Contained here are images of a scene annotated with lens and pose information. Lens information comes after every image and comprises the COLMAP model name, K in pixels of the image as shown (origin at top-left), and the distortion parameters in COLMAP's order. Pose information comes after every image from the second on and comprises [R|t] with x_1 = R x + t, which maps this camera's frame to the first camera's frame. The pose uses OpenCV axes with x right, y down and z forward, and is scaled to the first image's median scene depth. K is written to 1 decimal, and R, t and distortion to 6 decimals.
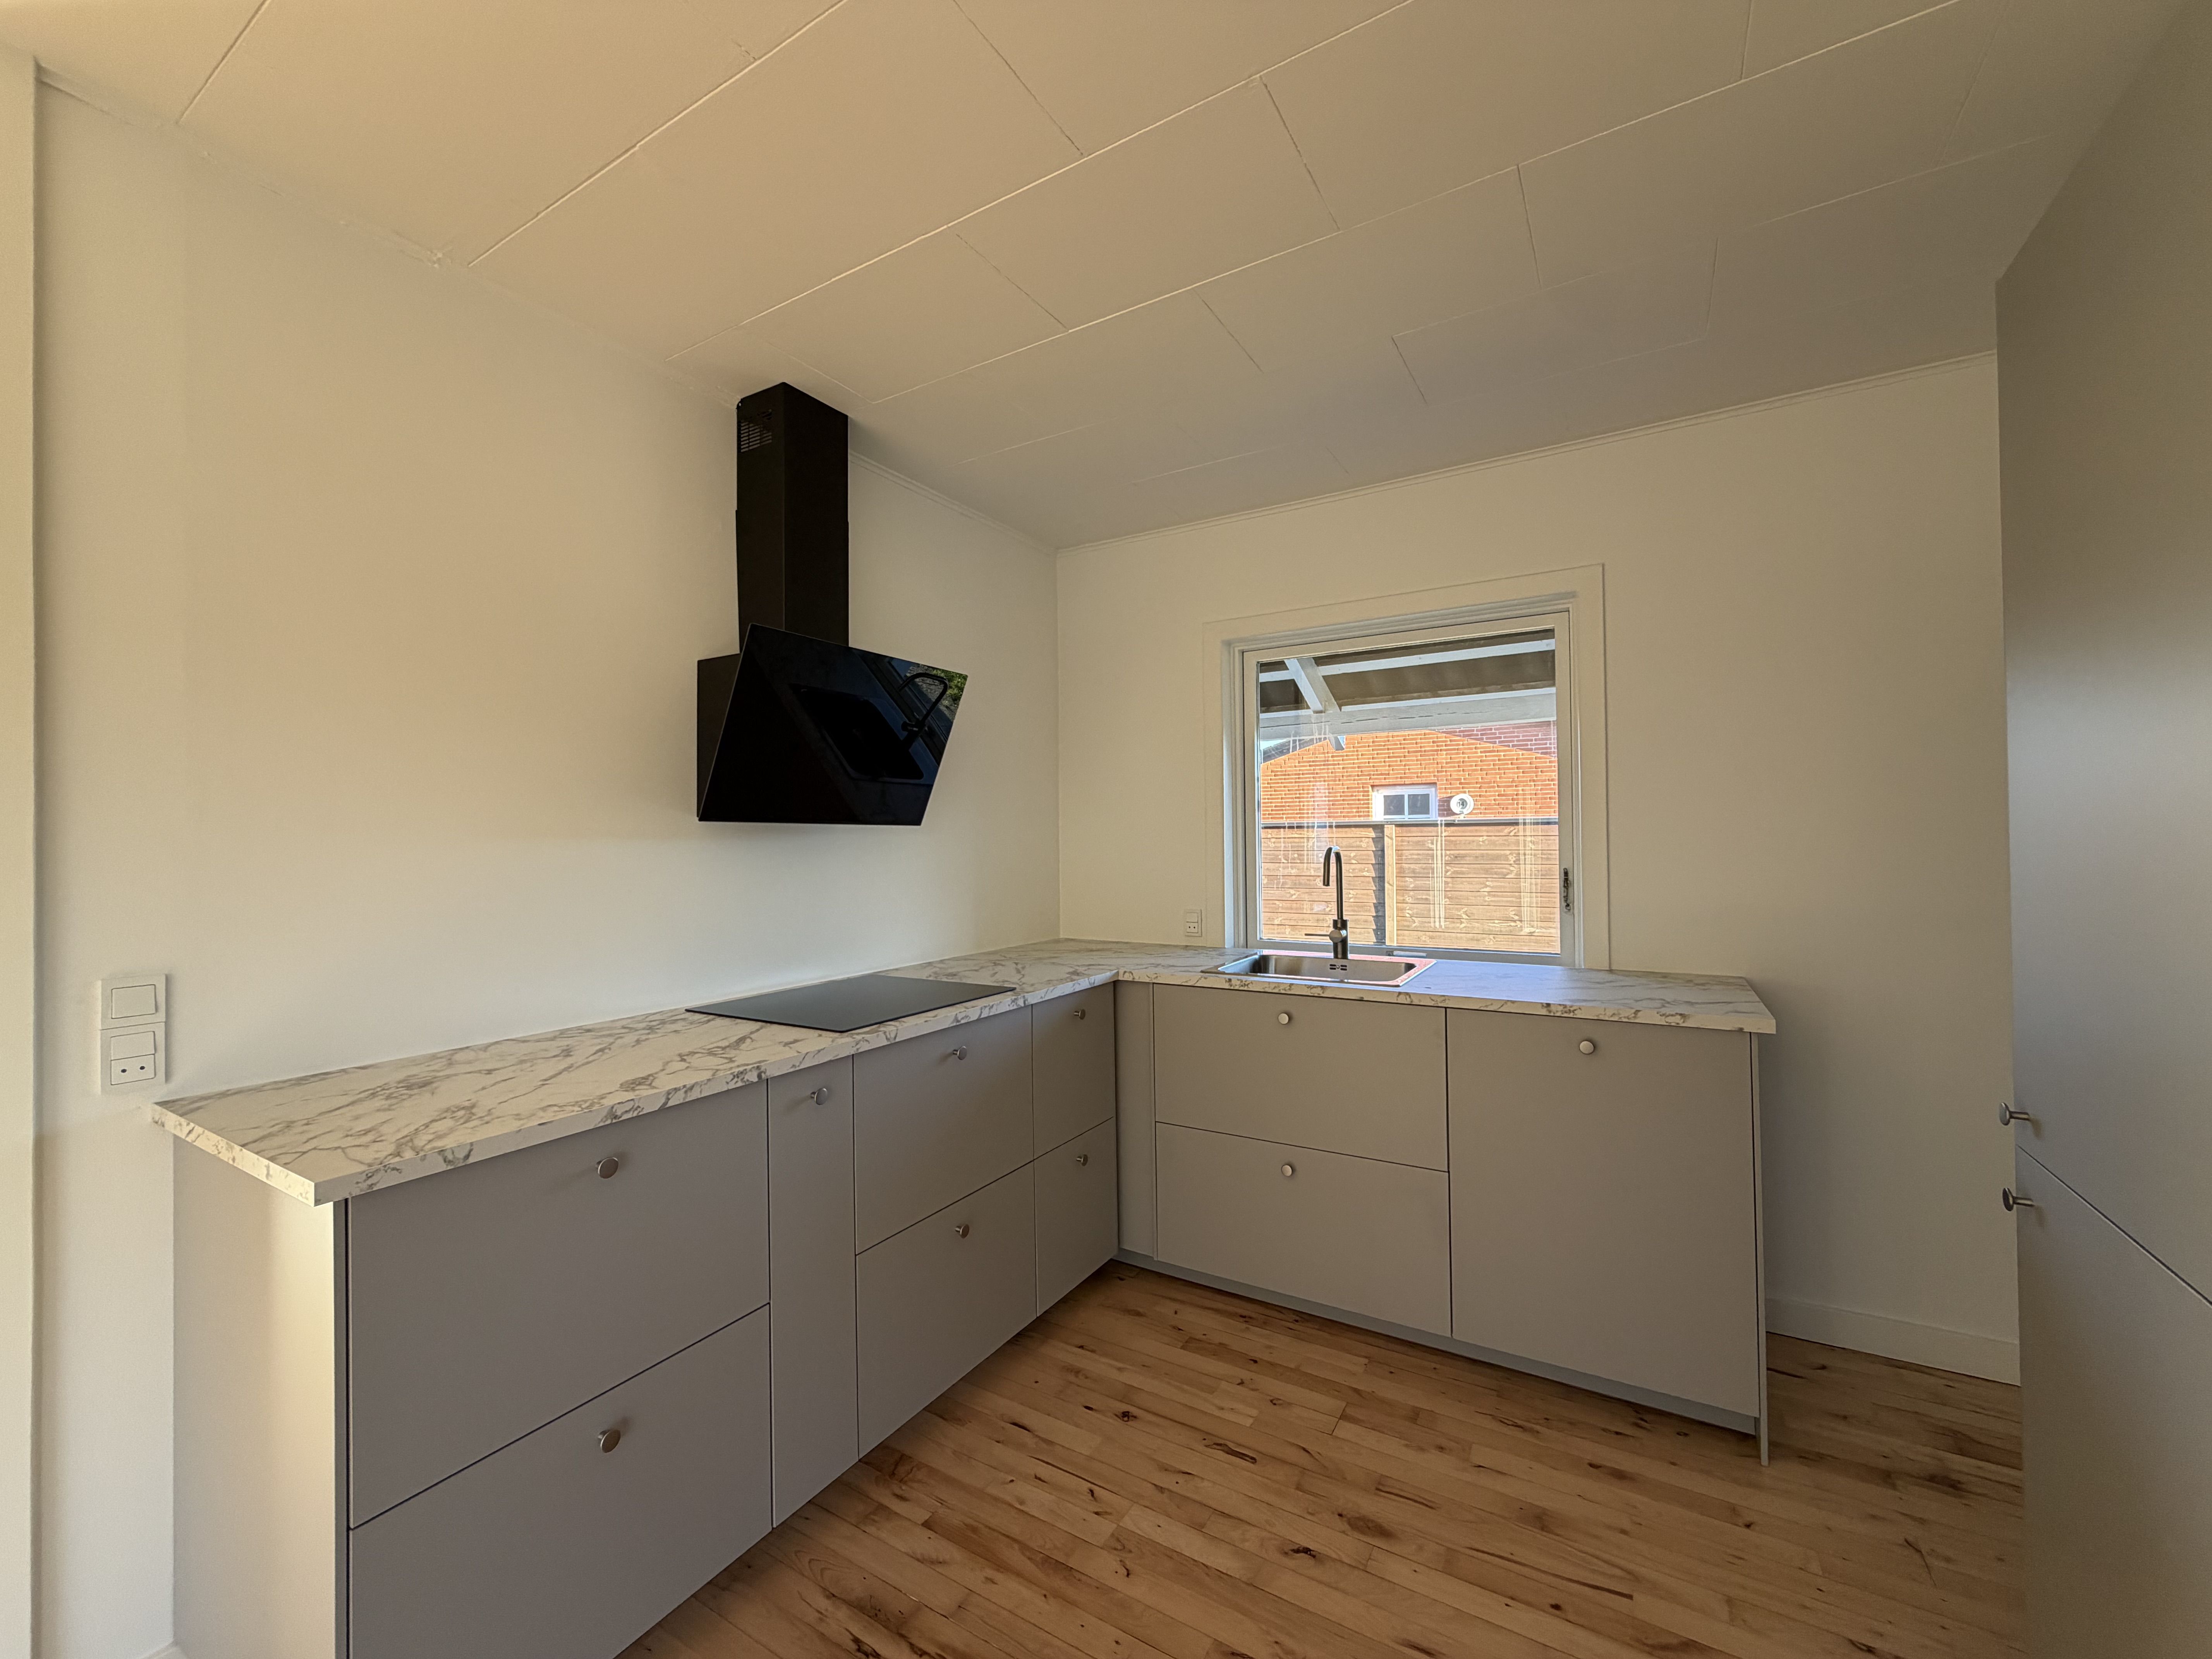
lens RADIAL K [[882.2, 0, 1100.7], [0, 882.2, 833.2], [0, 0, 1]] dist [-0.002607, 0.000469]
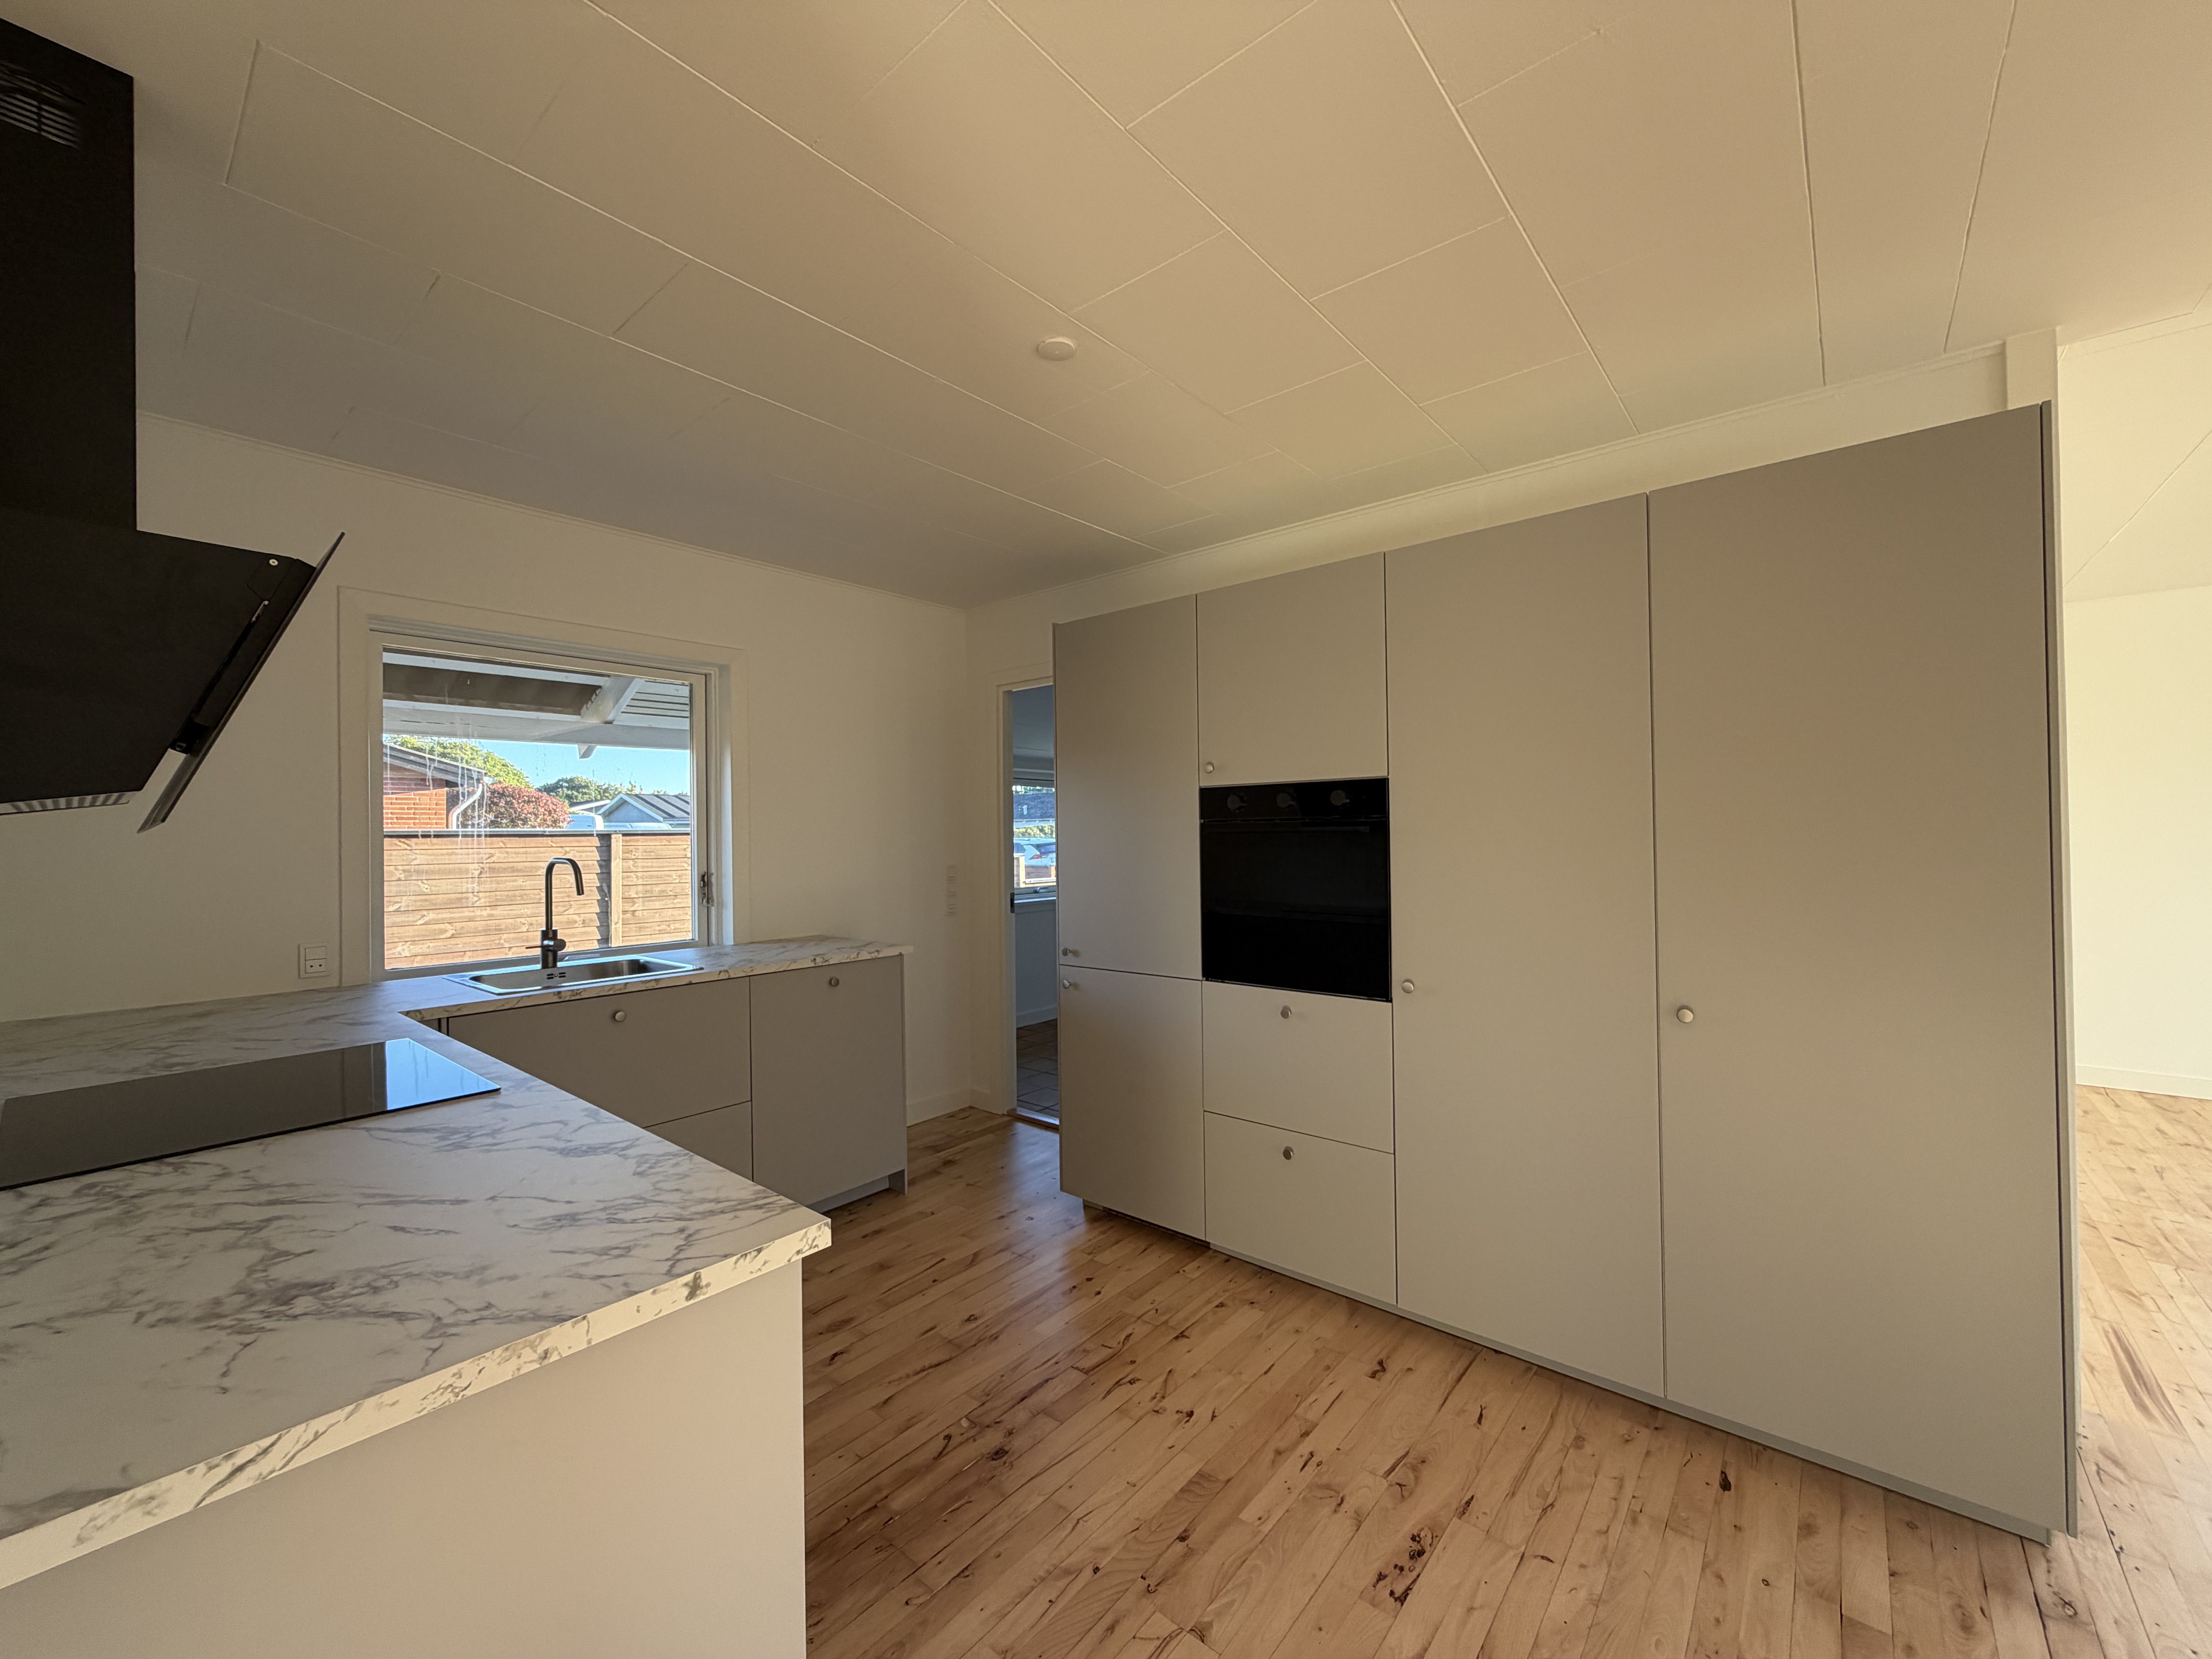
lens RADIAL K [[882.2, 0, 1099.1], [0, 882.2, 828.9], [0, 0, 1]] dist [-0.002607, 0.000469]
pose [[0.156155, 0.016967, 0.987587, -0.896149], [0.005603, 0.999821, -0.018063, 0.004316], [-0.987717, 0.008354, 0.156032, 0.292902]]
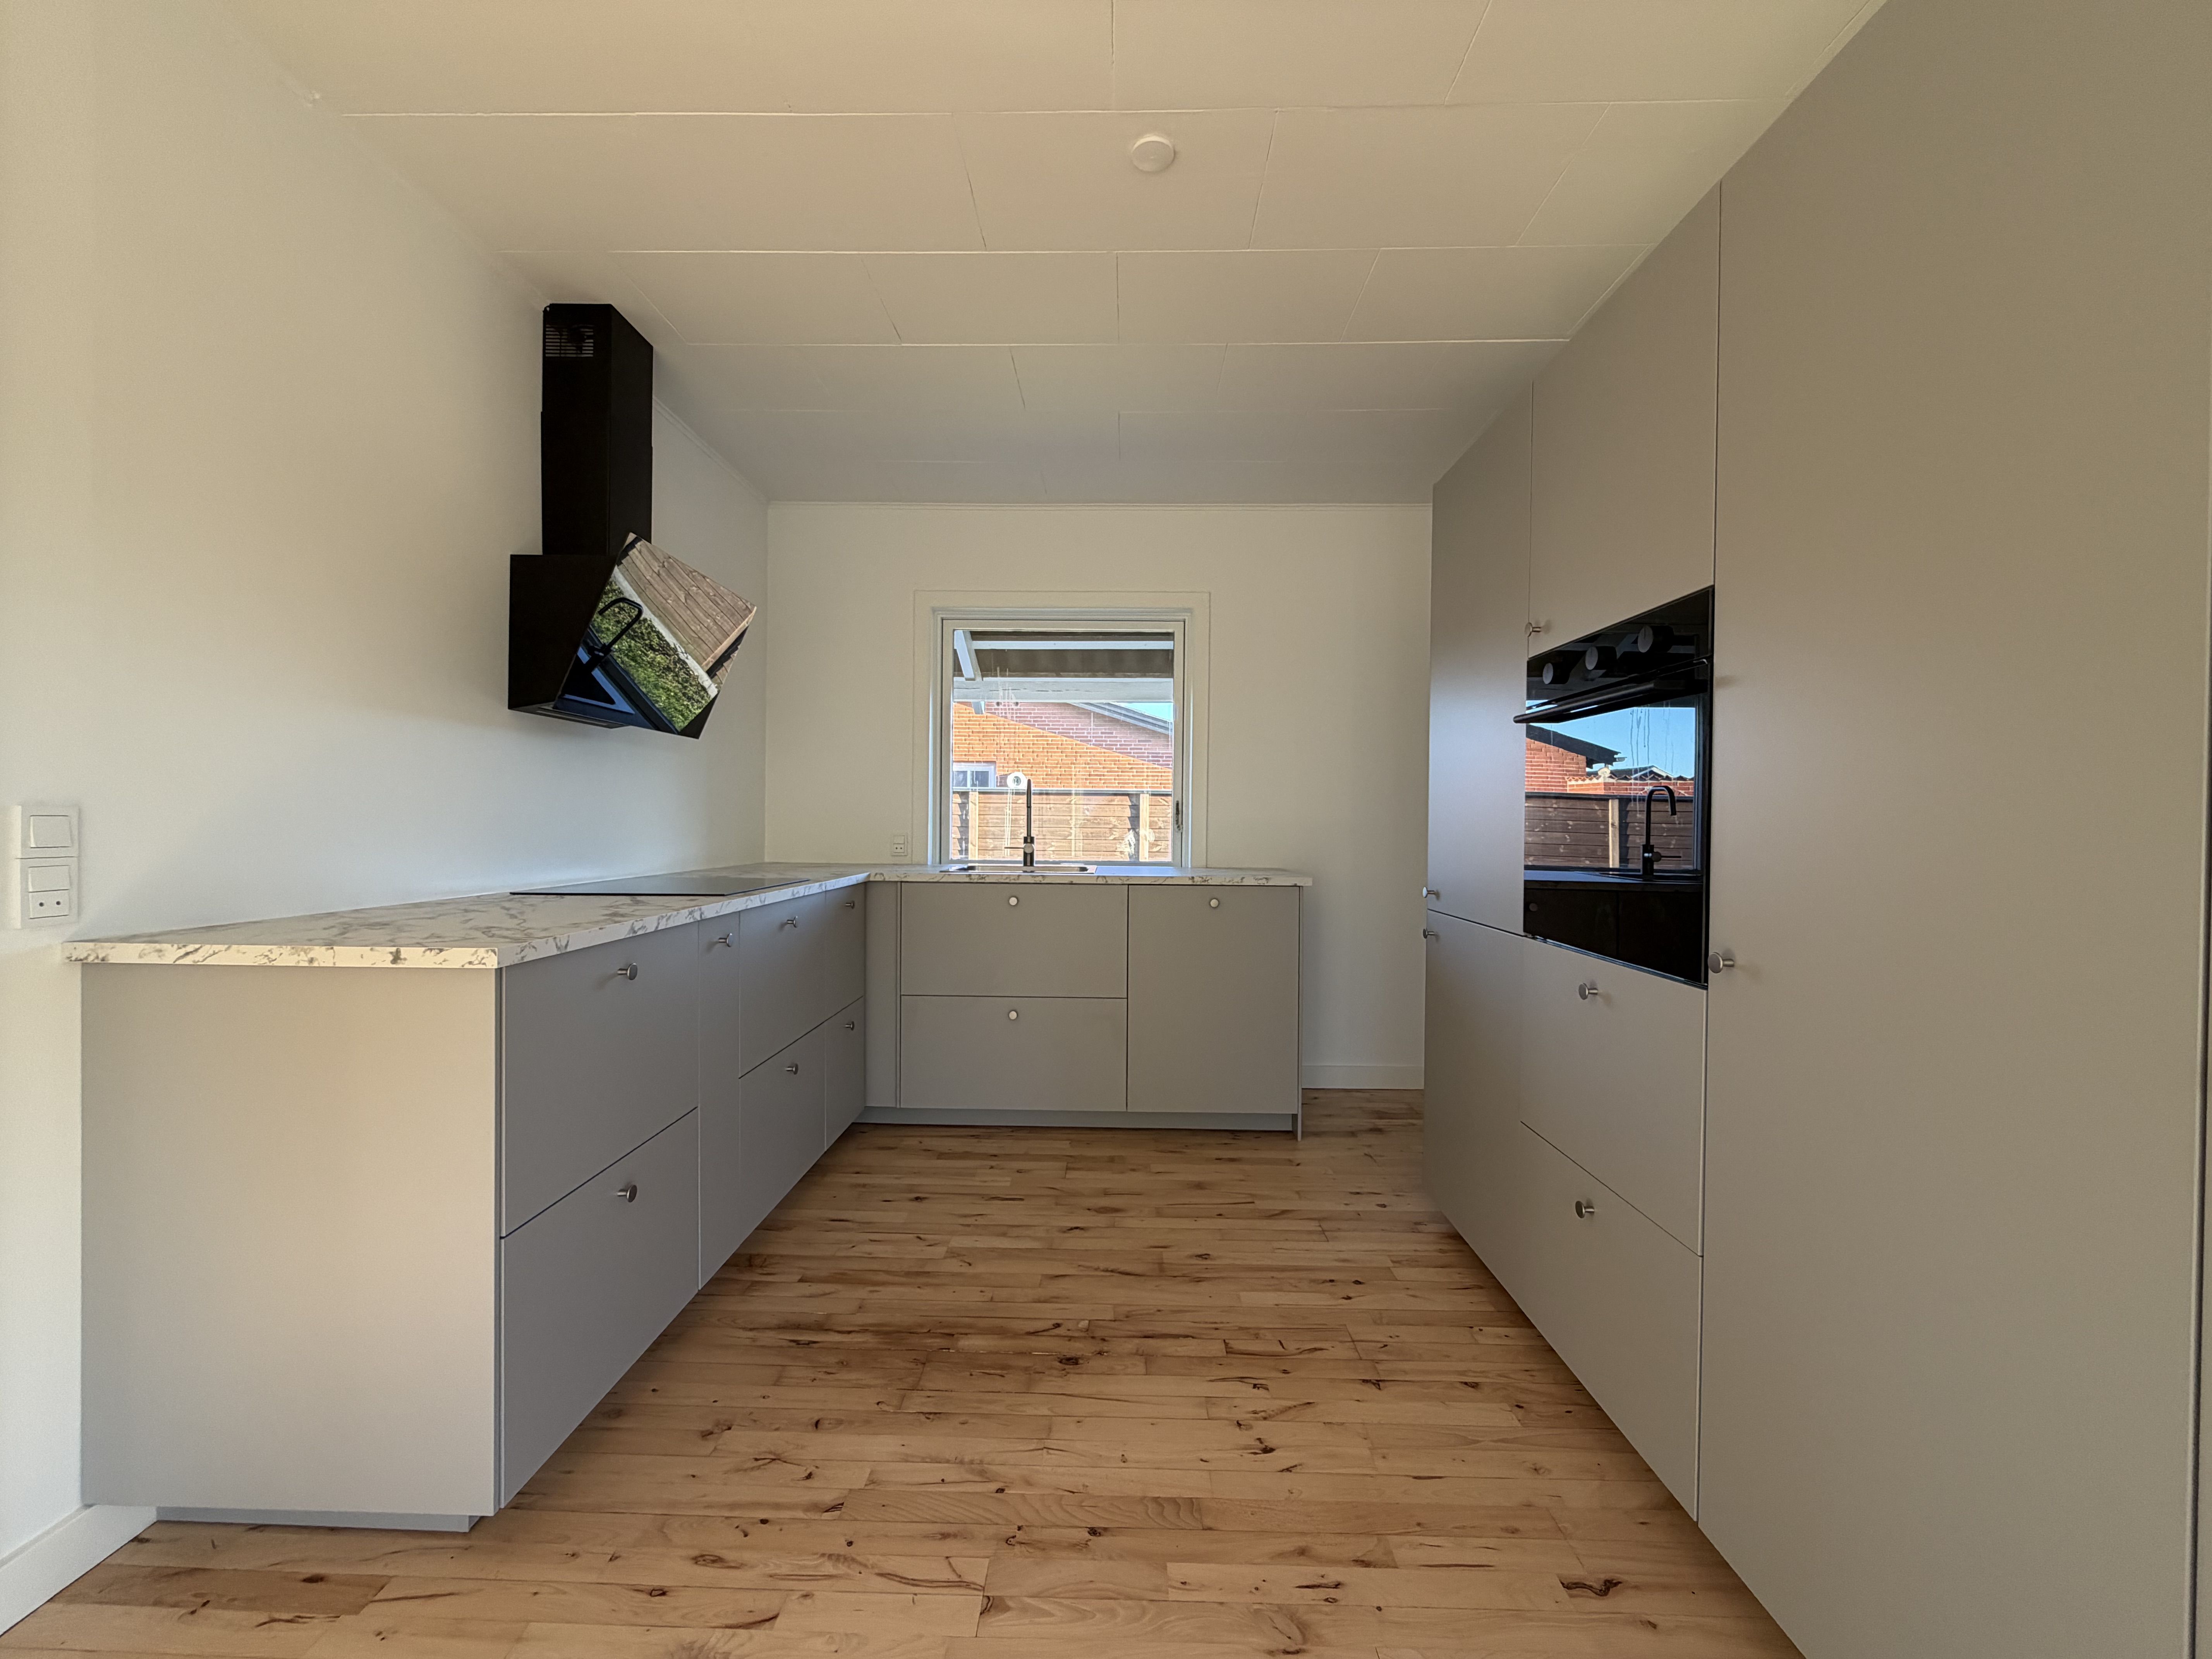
lens RADIAL K [[882.2, 0, 1104.4], [0, 882.2, 831.5], [0, 0, 1]] dist [-0.002607, 0.000469]
pose [[0.865248, 0.015663, 0.501100, -0.395591], [-0.025140, 0.999610, 0.012164, 0.100355], [-0.500714, -0.023123, 0.865304, -0.246537]]
